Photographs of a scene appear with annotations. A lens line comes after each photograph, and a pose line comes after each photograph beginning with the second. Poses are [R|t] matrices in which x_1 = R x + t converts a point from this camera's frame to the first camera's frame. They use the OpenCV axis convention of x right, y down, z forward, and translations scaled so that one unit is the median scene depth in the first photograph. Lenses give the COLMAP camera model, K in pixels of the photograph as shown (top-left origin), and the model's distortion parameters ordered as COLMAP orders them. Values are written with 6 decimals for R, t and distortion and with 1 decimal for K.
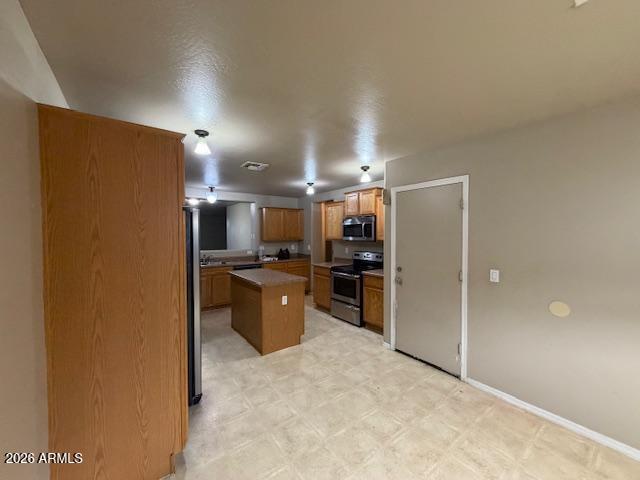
lens RADIAL K [[254.2, 0, 320.0], [0, 254.2, 240.0], [0, 0, 1]] dist [-0.000055, -0.000279]
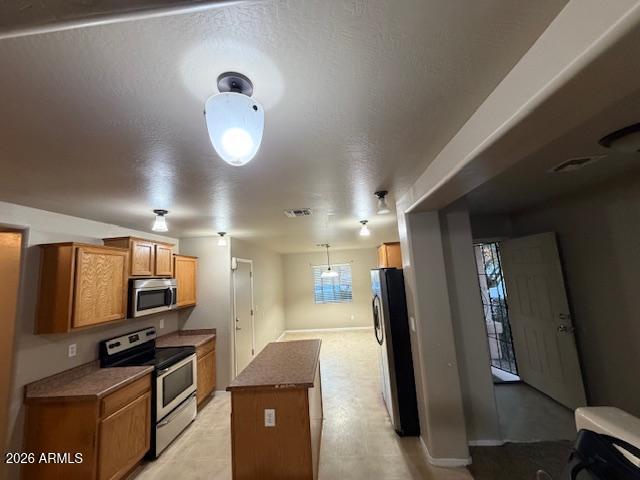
lens RADIAL K [[254.2, 0, 320.0], [0, 254.2, 240.0], [0, 0, 1]] dist [-0.000055, -0.000279]
pose [[-0.760385, 0.133883, 0.635524, -0.667496], [0.077900, 0.990259, -0.115408, -0.081585], [-0.644784, -0.038248, -0.763407, 1.277124]]
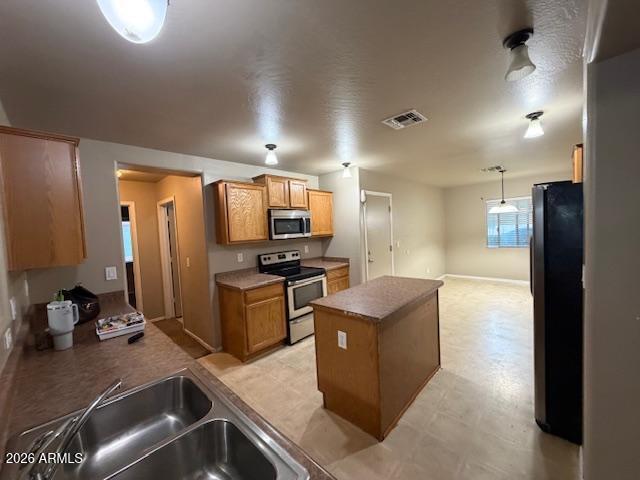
lens RADIAL K [[254.2, 0, 320.0], [0, 254.2, 240.0], [0, 0, 1]] dist [-0.000055, -0.000279]
pose [[-0.169720, -0.039821, 0.984687, -0.698608], [0.069381, 0.996221, 0.052246, -0.029603], [-0.983047, 0.077186, -0.166316, 1.075900]]
